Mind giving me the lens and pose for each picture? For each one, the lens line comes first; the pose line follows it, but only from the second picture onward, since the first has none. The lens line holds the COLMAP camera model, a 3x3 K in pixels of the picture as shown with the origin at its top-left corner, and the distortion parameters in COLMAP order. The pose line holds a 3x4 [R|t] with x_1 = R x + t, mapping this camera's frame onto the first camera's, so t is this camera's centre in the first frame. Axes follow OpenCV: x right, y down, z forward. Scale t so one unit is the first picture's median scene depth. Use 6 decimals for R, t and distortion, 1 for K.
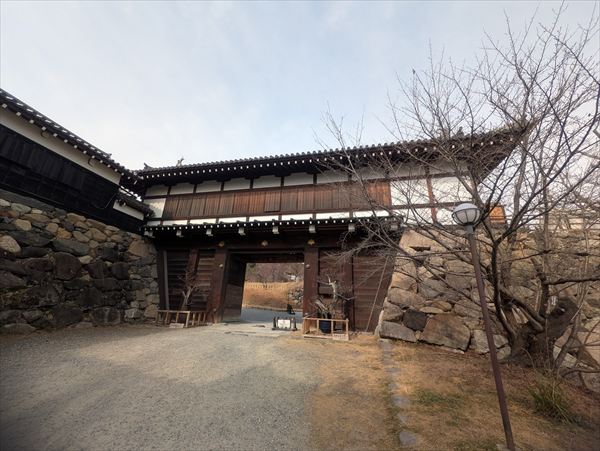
lens RADIAL K [[238.7, 0, 300.0], [0, 238.7, 225.5], [0, 0, 1]] dist [0.004022, -0.000033]
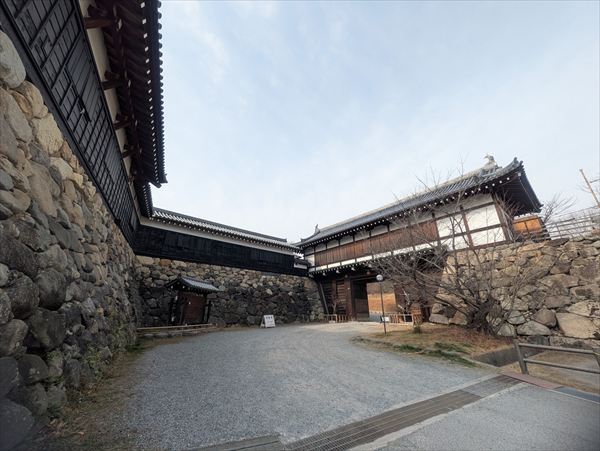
lens RADIAL K [[238.7, 0, 300.0], [0, 238.7, 225.5], [0, 0, 1]] dist [0.004022, -0.000033]
pose [[0.796907, -0.251691, -0.549174, 0.486617], [0.227252, 0.967198, -0.113509, -0.170566], [0.559729, -0.034345, 0.827964, -0.669762]]
